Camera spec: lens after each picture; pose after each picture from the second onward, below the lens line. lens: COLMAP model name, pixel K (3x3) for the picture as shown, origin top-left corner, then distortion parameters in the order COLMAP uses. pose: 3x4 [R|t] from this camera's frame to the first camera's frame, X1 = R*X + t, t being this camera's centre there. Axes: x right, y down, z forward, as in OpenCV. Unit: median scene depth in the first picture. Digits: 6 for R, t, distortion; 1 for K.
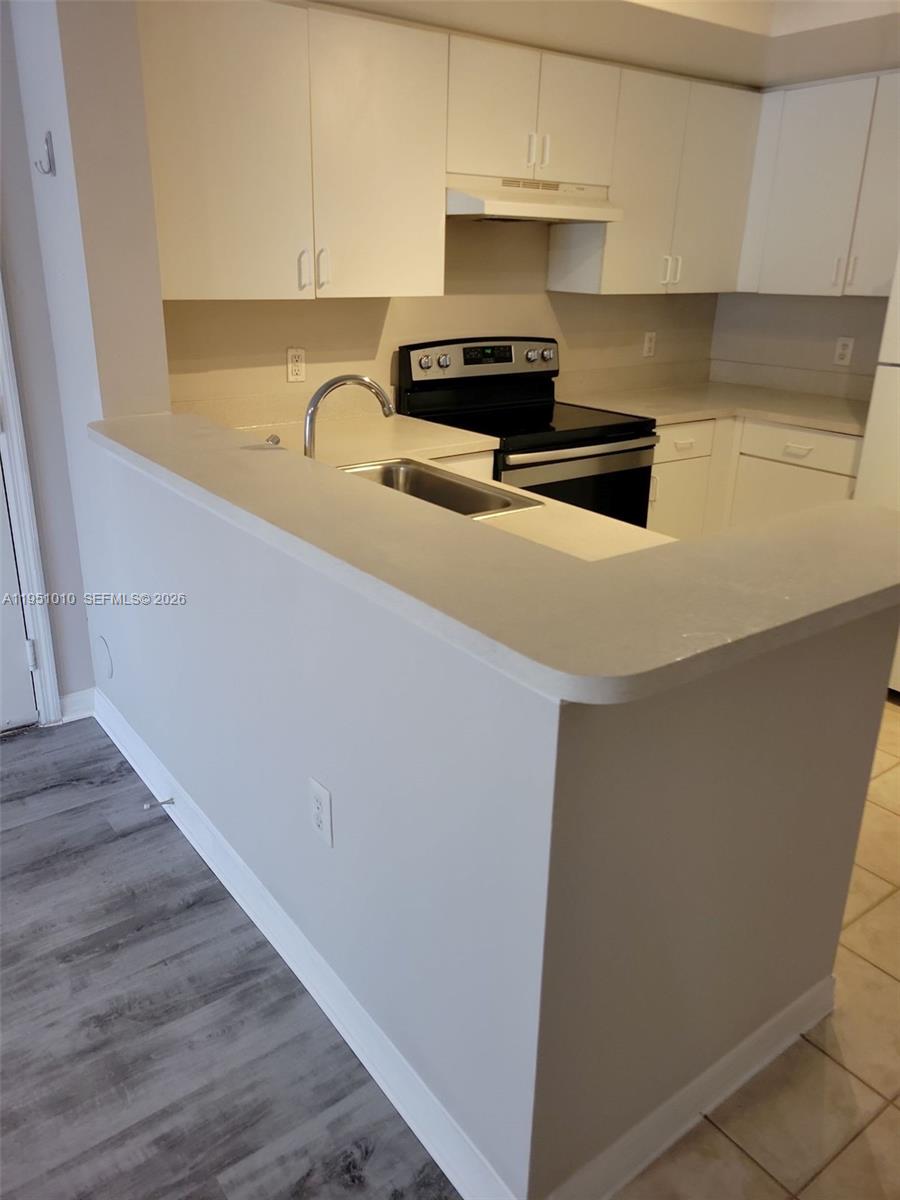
lens RADIAL K [[911.5, 0, 446.5], [0, 911.5, 596.8], [0, 0, 1]] dist [0.062918, -0.028329]
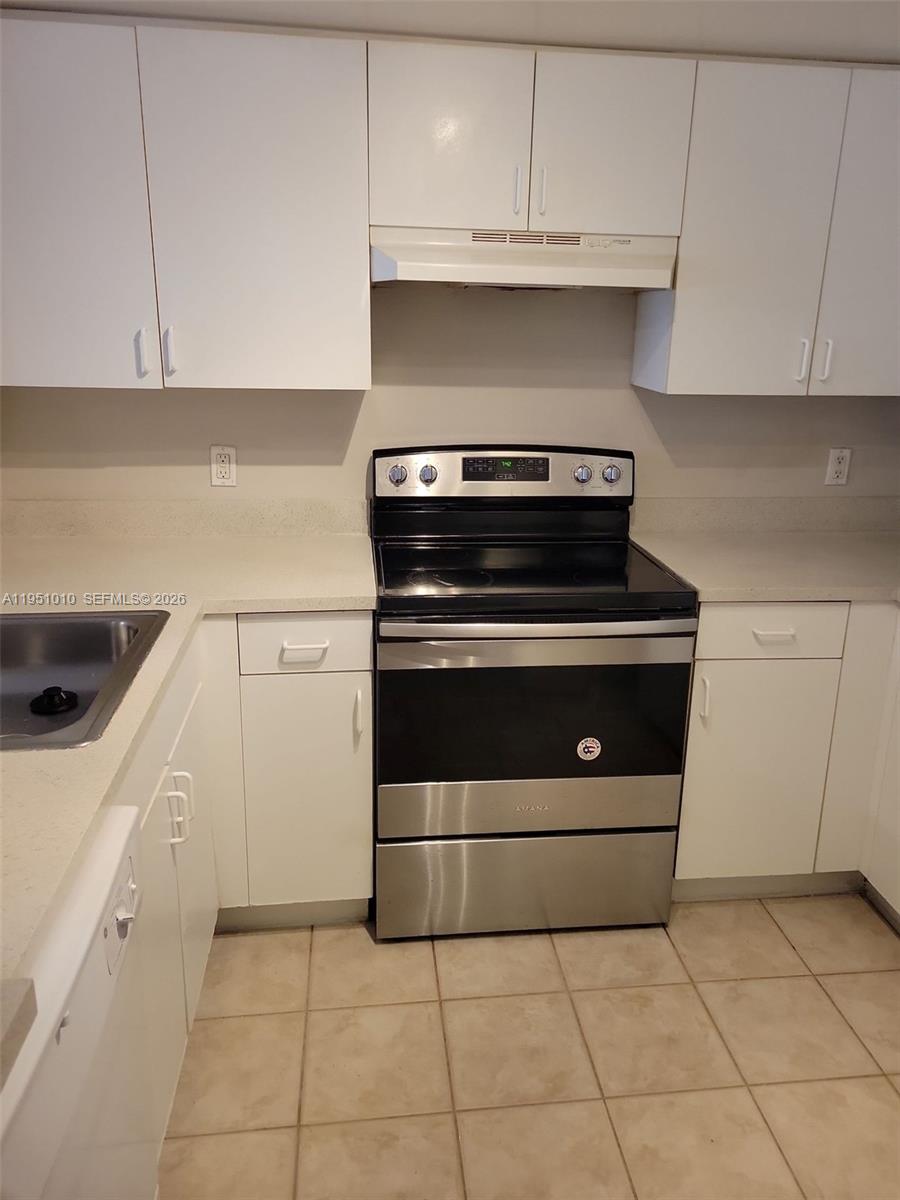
lens RADIAL K [[911.5, 0, 463.6], [0, 911.5, 577.9], [0, 0, 1]] dist [0.062918, -0.028329]
pose [[0.865514, 0.134831, -0.482397, 0.394740], [-0.178101, 0.982992, -0.044799, -0.149268], [0.468152, 0.124689, 0.874807, 0.386044]]
